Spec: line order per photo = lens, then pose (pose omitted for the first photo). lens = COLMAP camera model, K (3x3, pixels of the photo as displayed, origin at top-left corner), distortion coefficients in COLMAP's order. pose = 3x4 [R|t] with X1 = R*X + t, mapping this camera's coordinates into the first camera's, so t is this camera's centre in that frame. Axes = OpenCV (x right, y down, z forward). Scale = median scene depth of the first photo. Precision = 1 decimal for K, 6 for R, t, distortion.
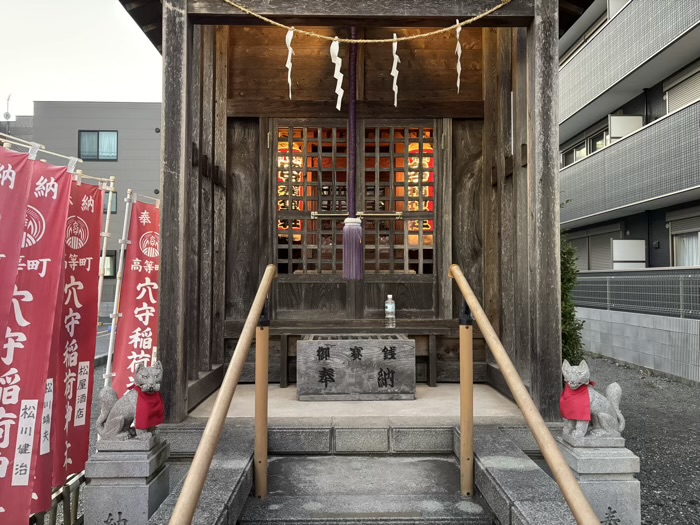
lens RADIAL K [[528.4, 0, 348.2], [0, 528.4, 267.4], [0, 0, 1]] dist [0.086100, -0.110250]
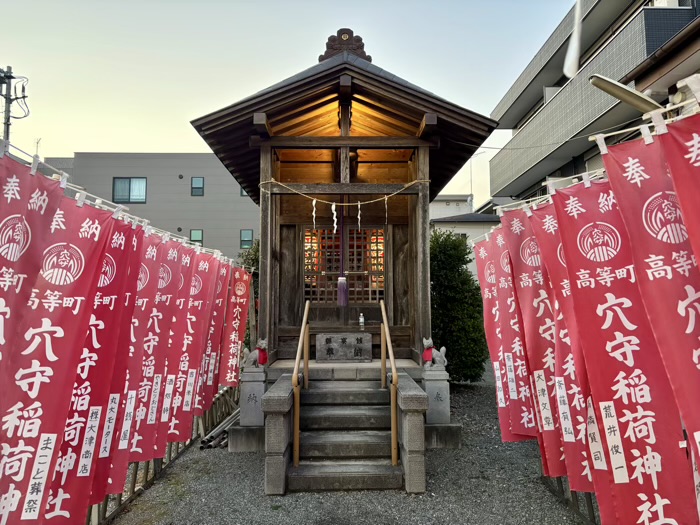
lens RADIAL K [[530.5, 0, 351.7], [0, 530.5, 251.6], [0, 0, 1]] dist [0.045155, -0.007490]
pose [[0.999966, -0.004121, 0.007138, 0.028207], [0.004659, 0.997011, -0.077115, -0.026274], [-0.006799, 0.077146, 0.996997, -0.985847]]
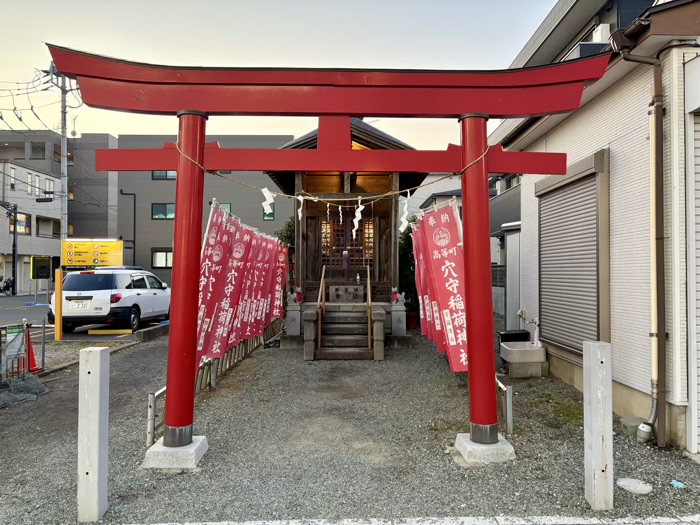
lens RADIAL K [[528.4, 0, 348.2], [0, 528.4, 267.4], [0, 0, 1]] dist [0.086100, -0.110250]
pose [[0.999676, 0.000652, -0.025465, 0.097903], [-0.000239, 0.999869, 0.016198, -0.035379], [0.025472, -0.016186, 0.999544, -2.099631]]
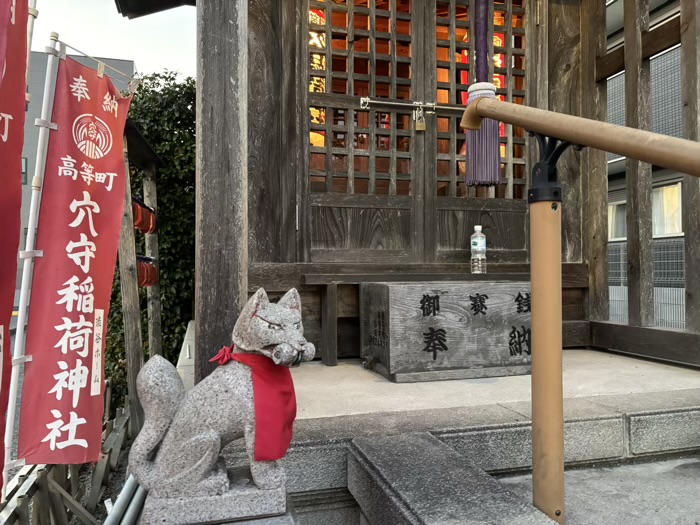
lens RADIAL K [[528.4, 0, 348.2], [0, 528.4, 267.4], [0, 0, 1]] dist [0.086100, -0.110250]
pose [[0.966179, -0.001364, 0.257867, -0.256754], [-0.003307, 0.999838, 0.017679, 0.092486], [-0.257850, -0.017933, 0.966019, 0.366822]]
